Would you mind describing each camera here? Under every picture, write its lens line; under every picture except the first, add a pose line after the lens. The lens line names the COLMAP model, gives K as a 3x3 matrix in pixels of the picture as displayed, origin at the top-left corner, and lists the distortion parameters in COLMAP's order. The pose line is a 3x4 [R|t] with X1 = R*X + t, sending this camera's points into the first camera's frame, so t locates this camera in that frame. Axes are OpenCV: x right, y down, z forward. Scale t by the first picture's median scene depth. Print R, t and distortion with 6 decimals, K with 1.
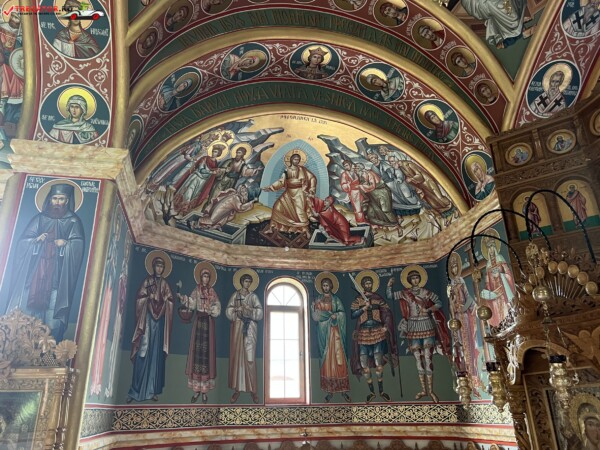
lens RADIAL K [[450.6, 0, 301.7], [0, 450.6, 225.7], [0, 0, 1]] dist [0.057863, -0.061075]
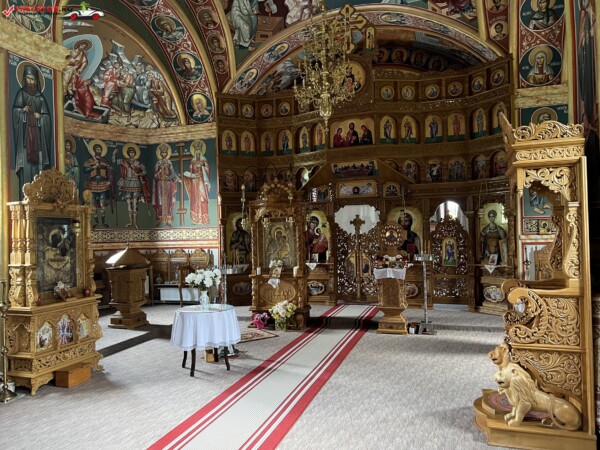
lens RADIAL K [[452.4, 0, 297.6], [0, 452.4, 224.2], [0, 0, 1]] dist [0.051791, -0.050254]
pose [[0.499487, 0.022063, 0.866041, -0.872187], [-0.312437, 0.936987, 0.156326, -0.076849], [-0.808020, -0.348666, 0.474906, -0.269301]]
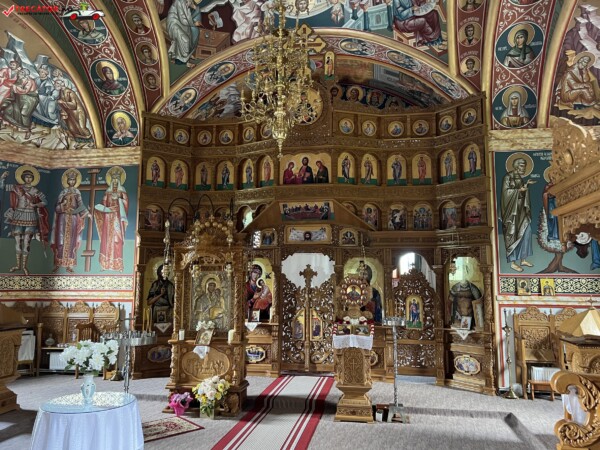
lens RADIAL K [[450.6, 0, 301.7], [0, 450.6, 225.7], [0, 0, 1]] dist [0.057863, -0.061075]
pose [[0.362885, 0.132862, 0.922313, -0.649247], [-0.360926, 0.932563, 0.007668, -0.037123], [-0.859096, -0.335670, 0.386367, -0.135674]]
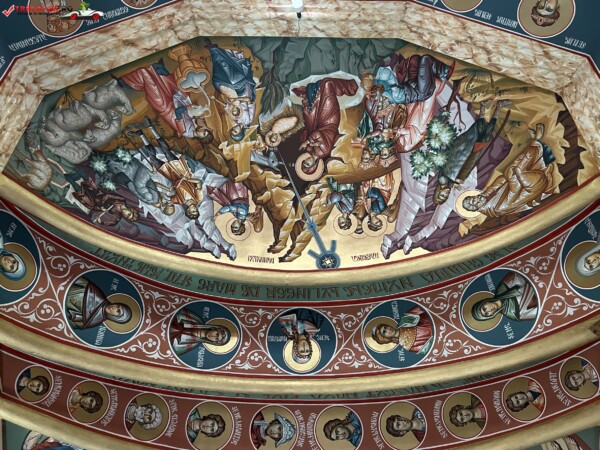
lens RADIAL K [[450.6, 0, 301.7], [0, 450.6, 225.7], [0, 0, 1]] dist [0.057863, -0.061075]
pose [[0.981027, -0.166851, 0.098724, 0.208602], [0.054840, -0.249602, -0.966794, -0.013232], [0.185953, 0.953866, -0.235716, -0.022012]]
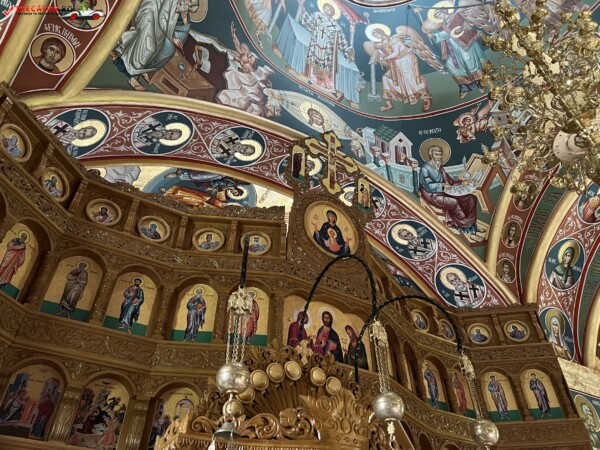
lens RADIAL K [[455.7, 0, 300.6], [0, 455.7, 226.6], [0, 0, 1]] dist [0.048936, -0.048354]
pose [[-0.328686, 0.637123, 0.697166, -0.021849], [-0.342315, 0.607617, -0.716675, 0.198848], [-0.880219, -0.474211, 0.018381, 0.492547]]
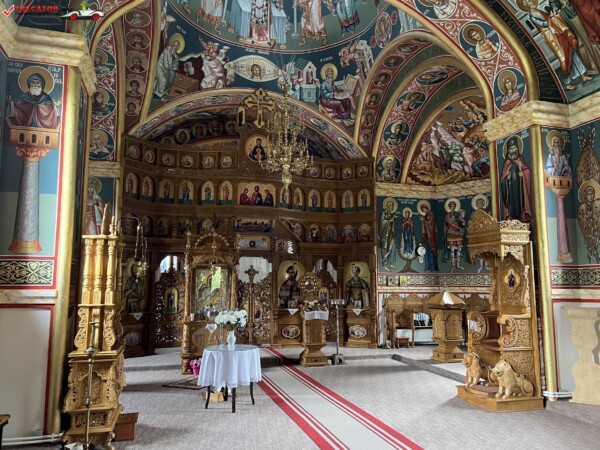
lens RADIAL K [[448.5, 0, 300.0], [0, 448.5, 225.0], [0, 0, 1]] dist [0.130236, -0.315978]
pose [[-0.086603, 0.145779, 0.985519, -1.177956], [-0.375059, 0.911684, -0.167816, 0.150610], [-0.922947, -0.384161, -0.024279, 0.244731]]
